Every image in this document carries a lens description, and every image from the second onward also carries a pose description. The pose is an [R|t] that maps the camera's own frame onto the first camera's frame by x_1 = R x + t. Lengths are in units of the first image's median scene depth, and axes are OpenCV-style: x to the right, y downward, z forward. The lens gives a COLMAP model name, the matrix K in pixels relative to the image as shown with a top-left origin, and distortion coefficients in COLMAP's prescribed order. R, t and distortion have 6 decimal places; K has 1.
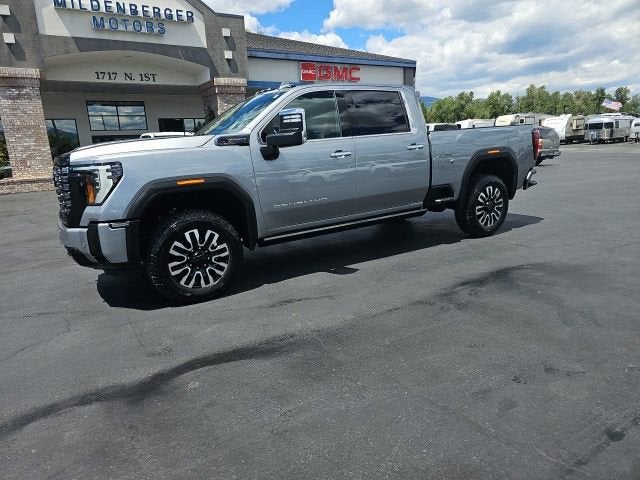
lens RADIAL K [[422.4, 0, 311.9], [0, 422.4, 236.3], [0, 0, 1]] dist [0.055425, -0.047105]
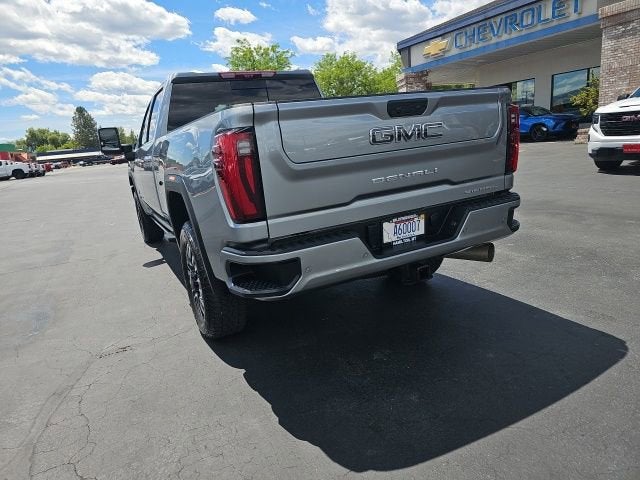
lens RADIAL K [[424.3, 0, 310.5], [0, 424.3, 237.4], [0, 0, 1]] dist [0.045668, -0.029014]
pose [[-0.070768, 0.280487, -0.957245, 0.998517], [-0.109371, 0.951684, 0.286943, -0.316950], [0.991479, 0.125001, -0.036671, 1.279810]]
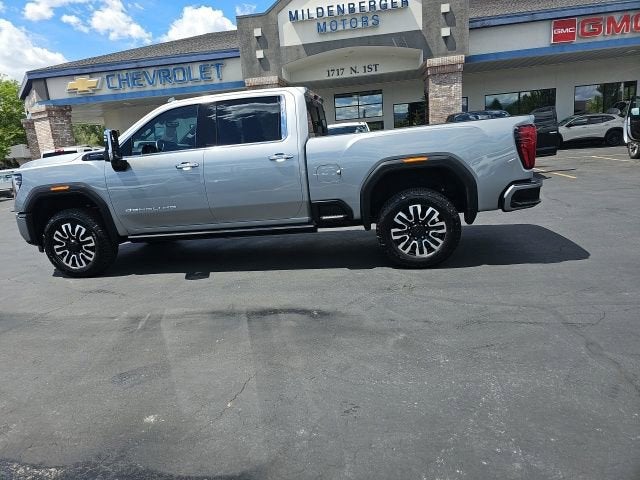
lens RADIAL K [[422.4, 0, 309.3], [0, 422.4, 231.2], [0, 0, 1]] dist [0.055425, -0.047105]
pose [[0.757512, 0.121544, -0.641407, 0.846074], [-0.095652, 0.992576, 0.075122, -0.120055], [0.645776, 0.004446, 0.763514, 0.331619]]
